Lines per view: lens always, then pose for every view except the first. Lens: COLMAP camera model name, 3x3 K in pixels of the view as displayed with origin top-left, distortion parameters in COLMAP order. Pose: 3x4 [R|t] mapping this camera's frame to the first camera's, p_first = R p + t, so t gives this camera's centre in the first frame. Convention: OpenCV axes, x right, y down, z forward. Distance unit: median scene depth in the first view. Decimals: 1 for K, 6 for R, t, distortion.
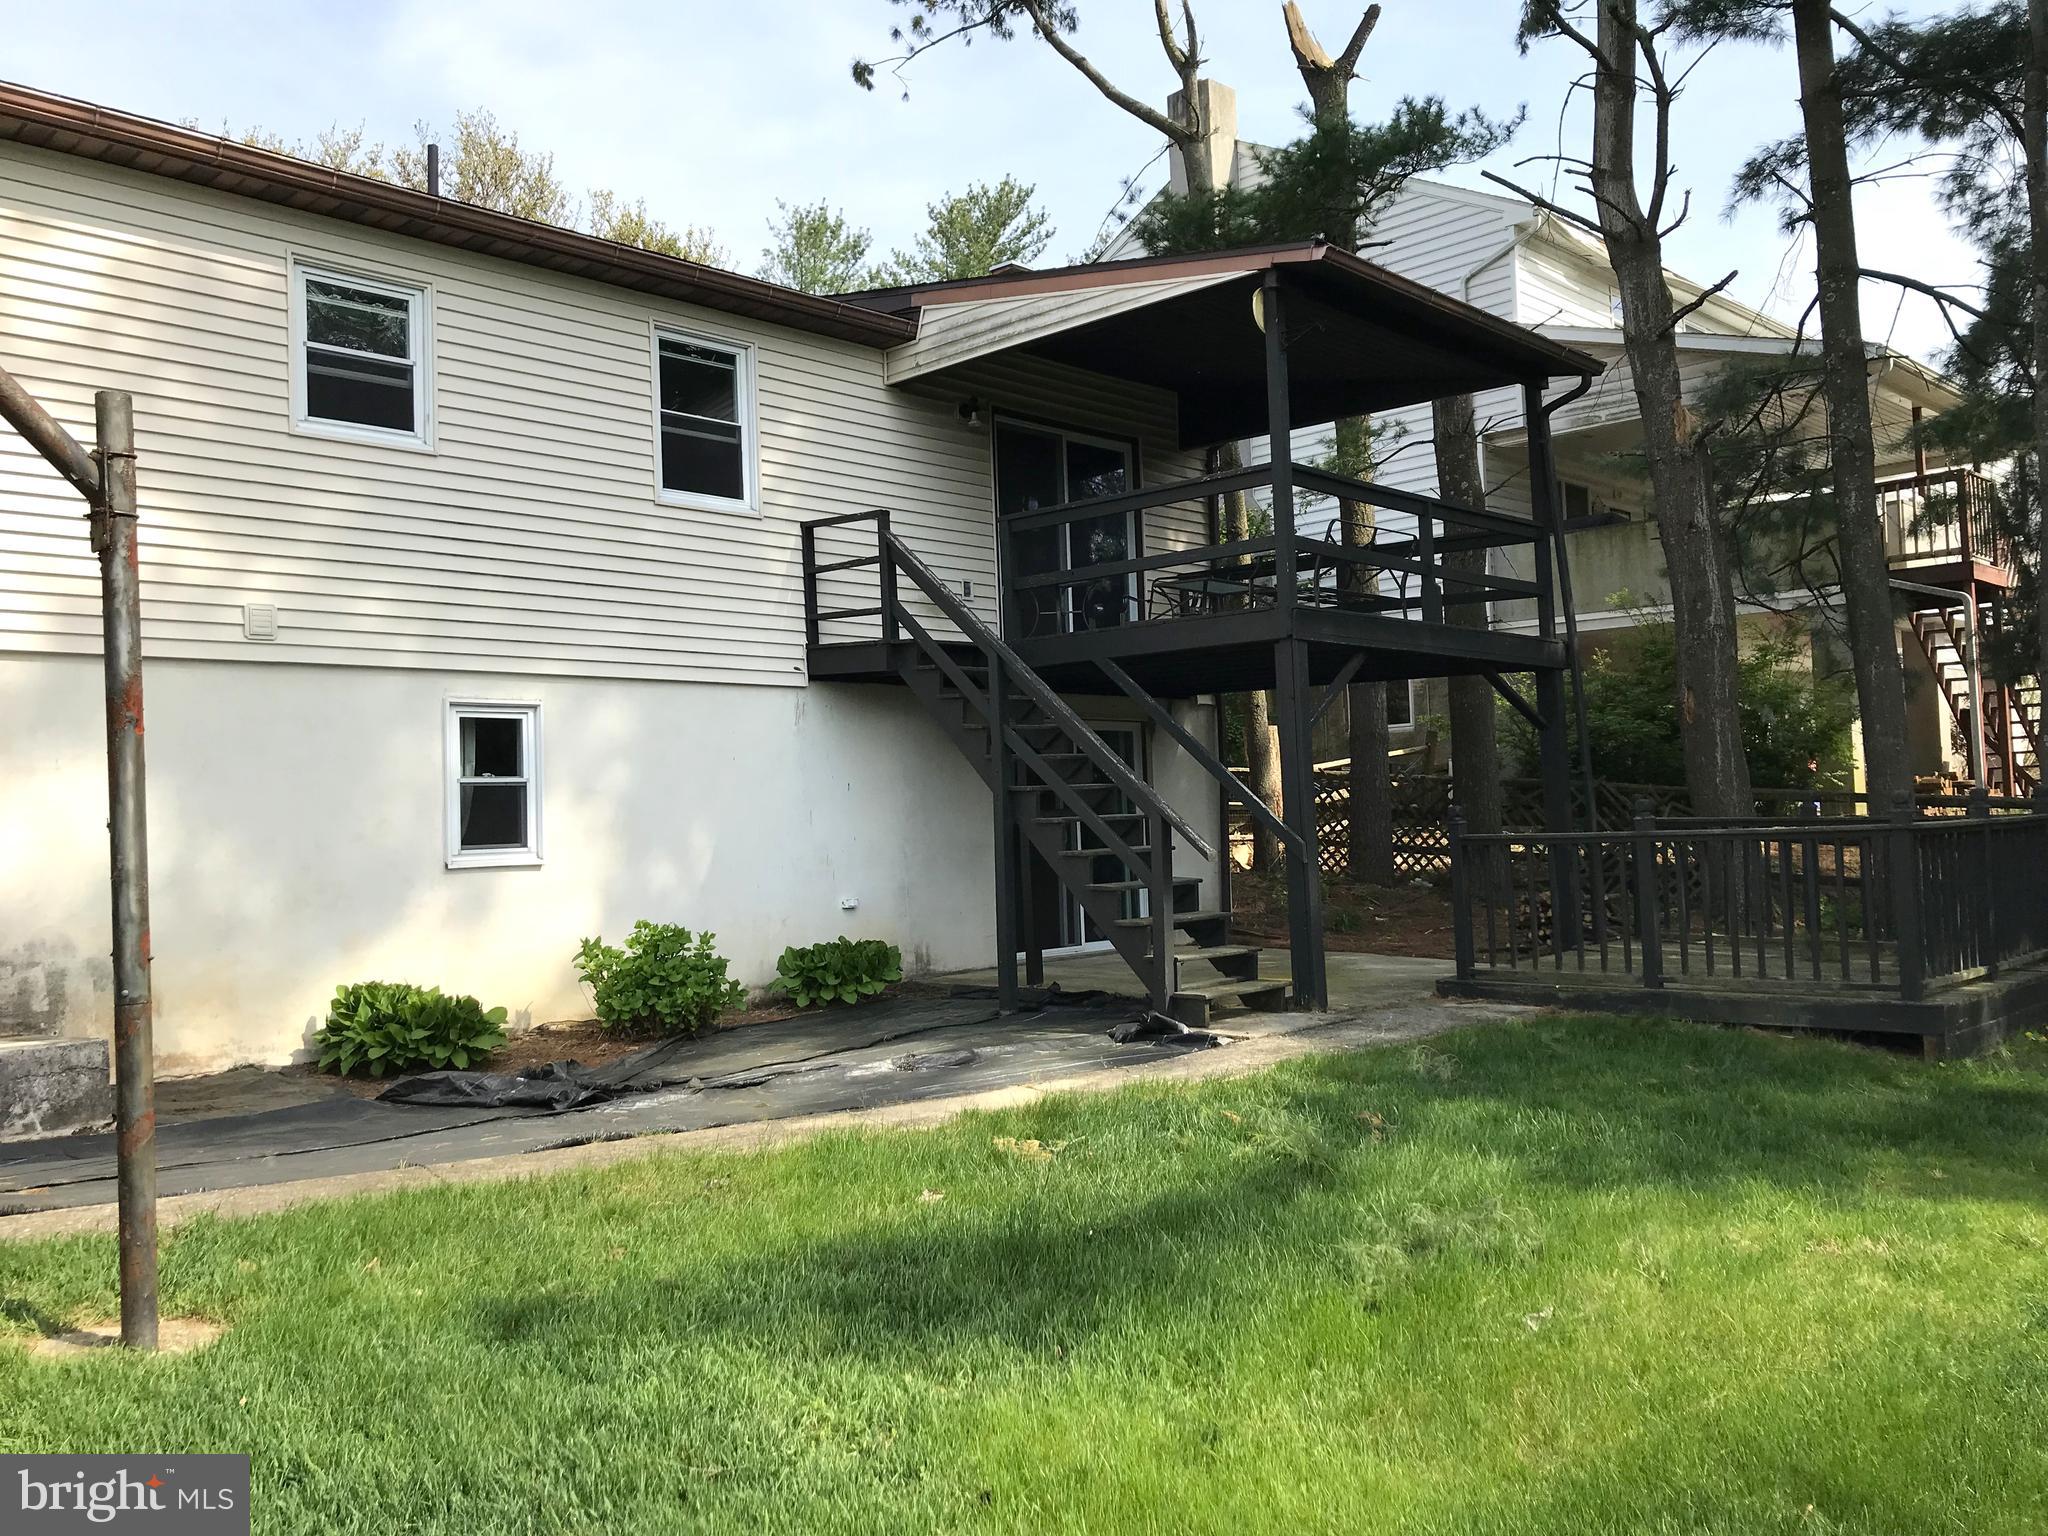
lens RADIAL K [[1658.8, 0, 1024.0], [0, 1658.8, 768.0], [0, 0, 1]] dist [0.058973, -0.100657]
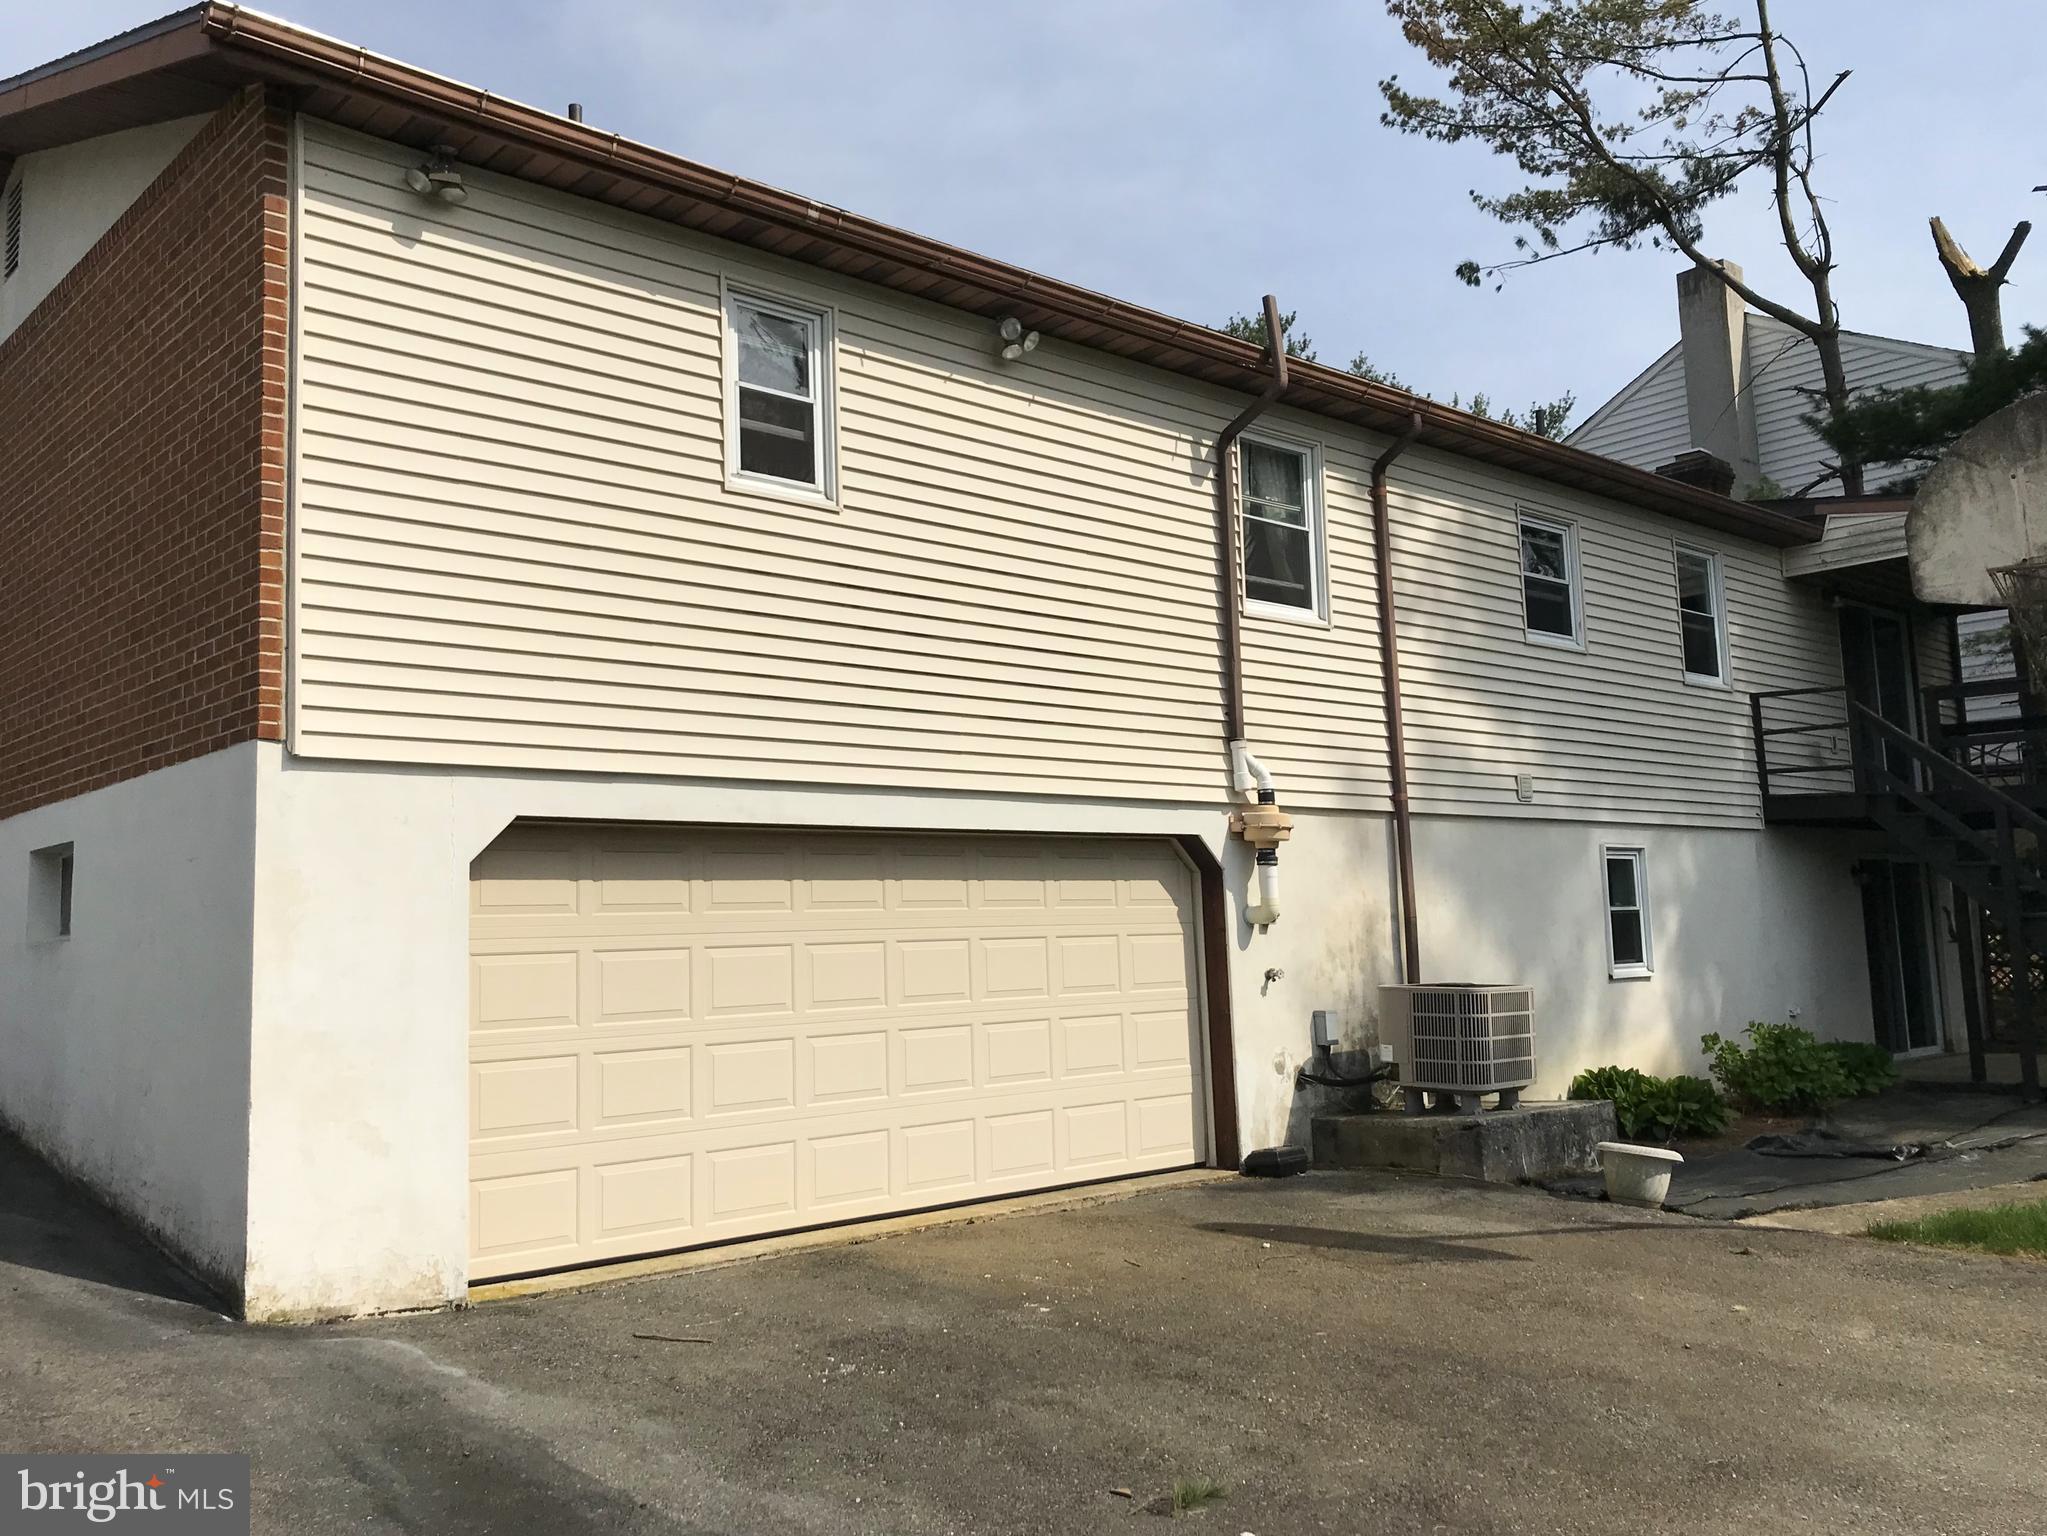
lens RADIAL K [[1719.6, 0, 1023.5], [0, 1719.6, 768.0], [0, 0, 1]] dist [0.034438, 0.001131]
pose [[0.998398, -0.000005, -0.056587, -0.630693], [-0.003606, 0.997961, -0.063721, -0.012086], [0.056472, 0.063823, 0.996362, -0.304321]]
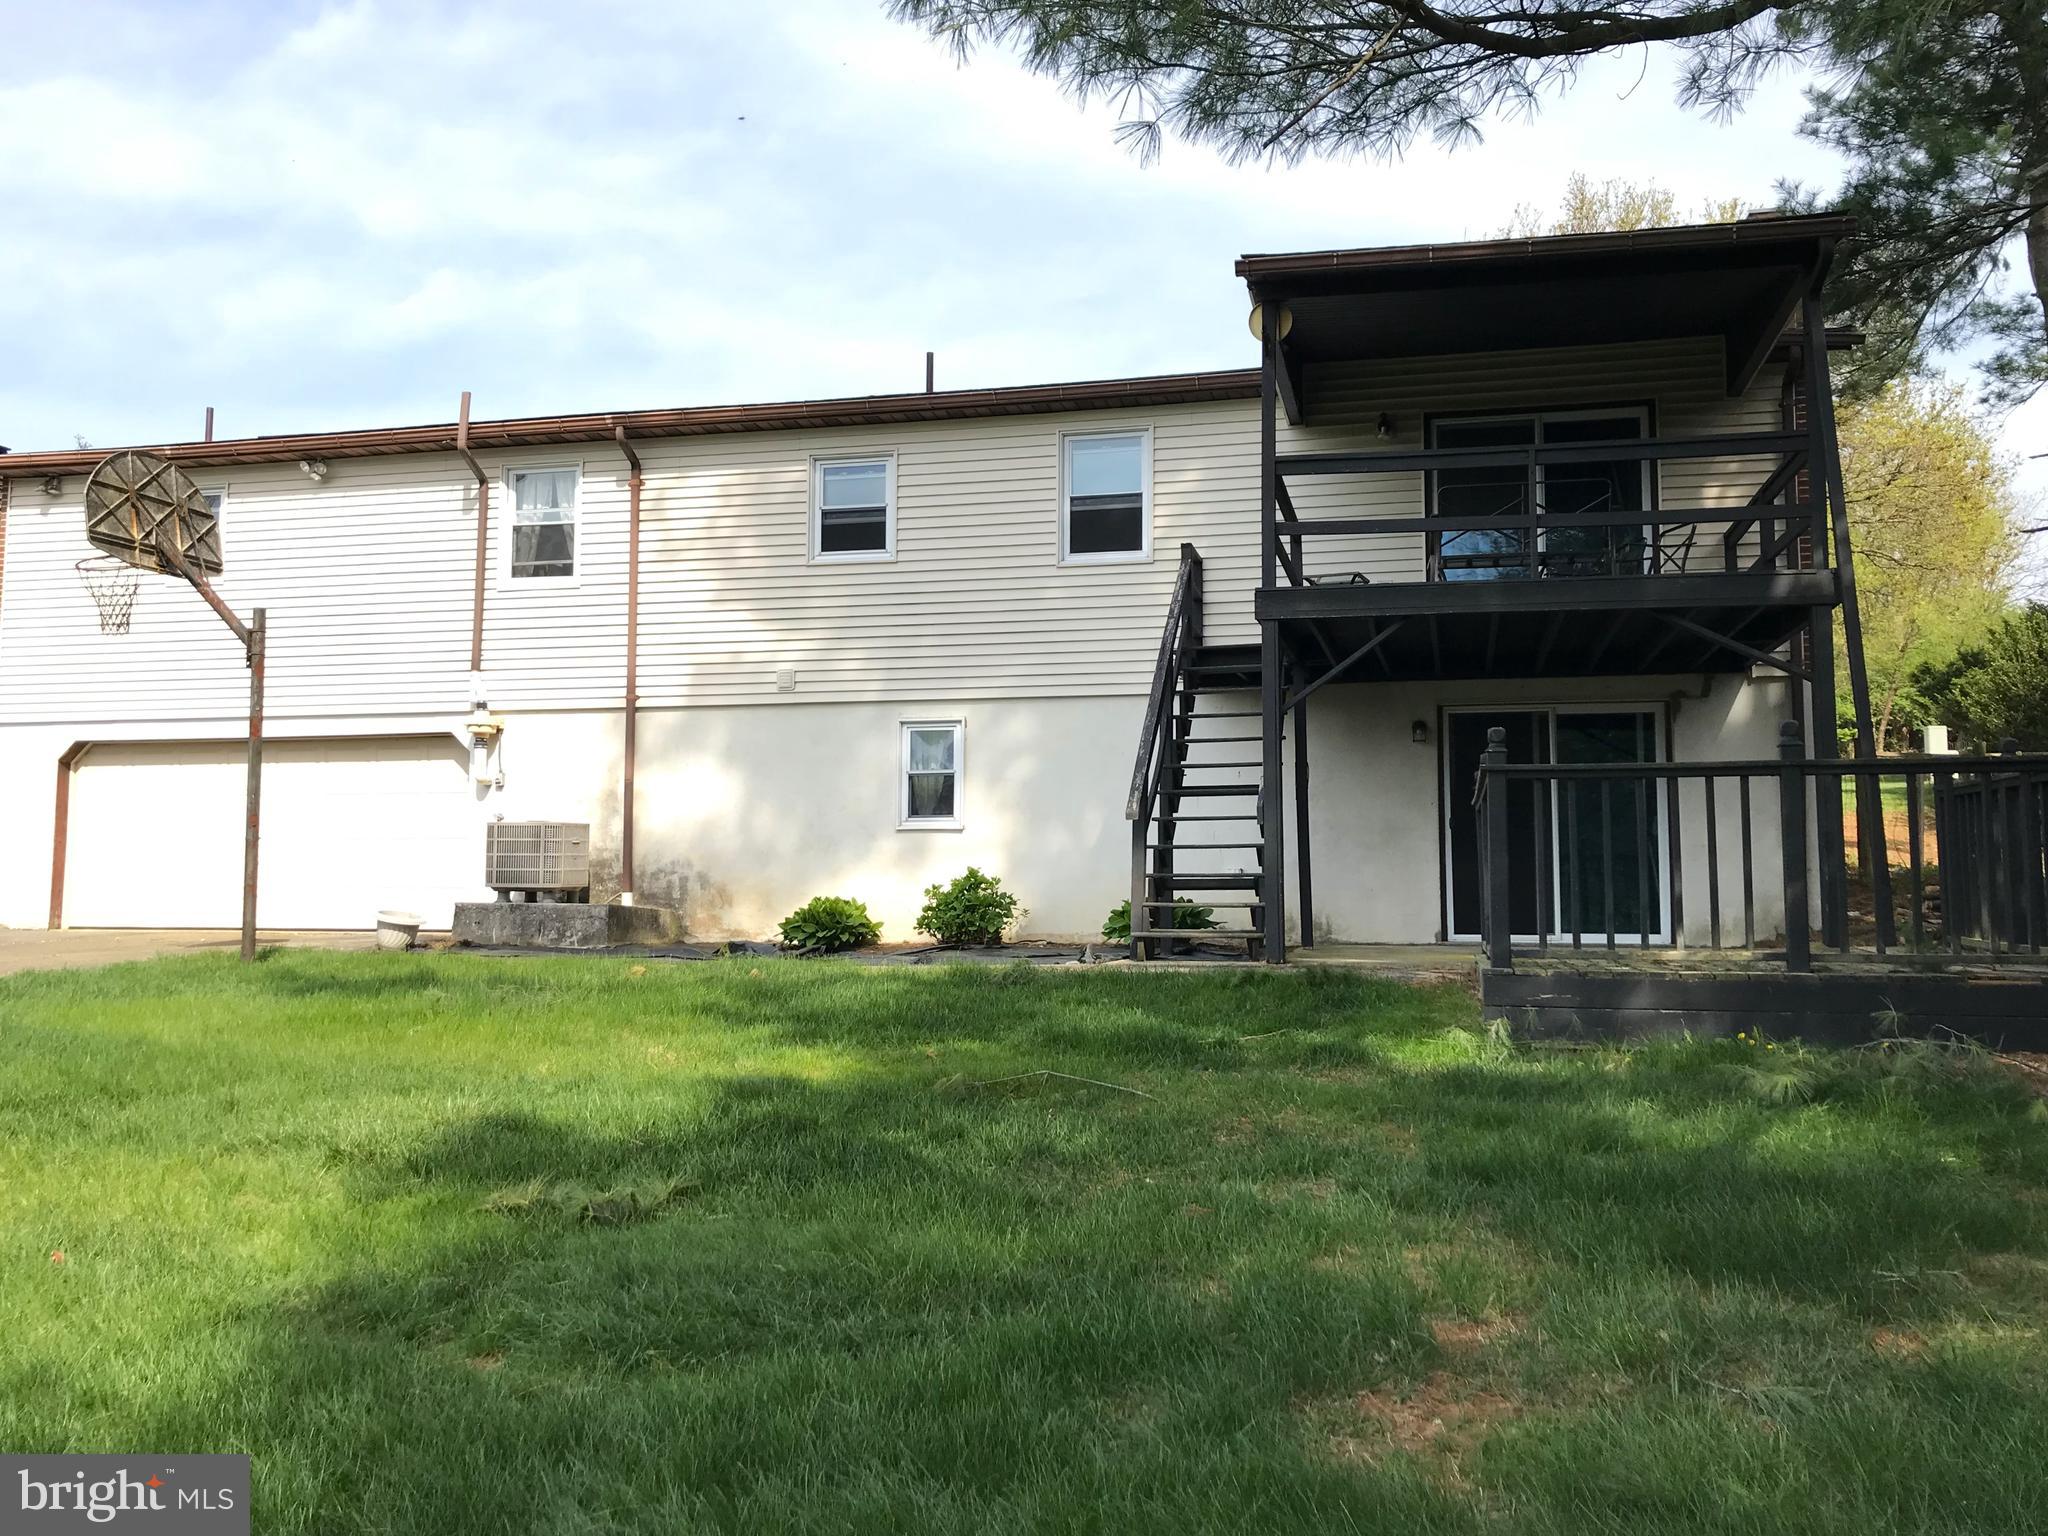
lens RADIAL K [[1671.7, 0, 1024.0], [0, 1671.7, 768.0], [0, 0, 1]] dist [0.133417, -0.249330]
pose [[0.517101, -0.032087, -0.855323, 0.914538], [0.008893, 0.999445, -0.032117, 0.048075], [0.855878, 0.009002, 0.517099, 0.269138]]
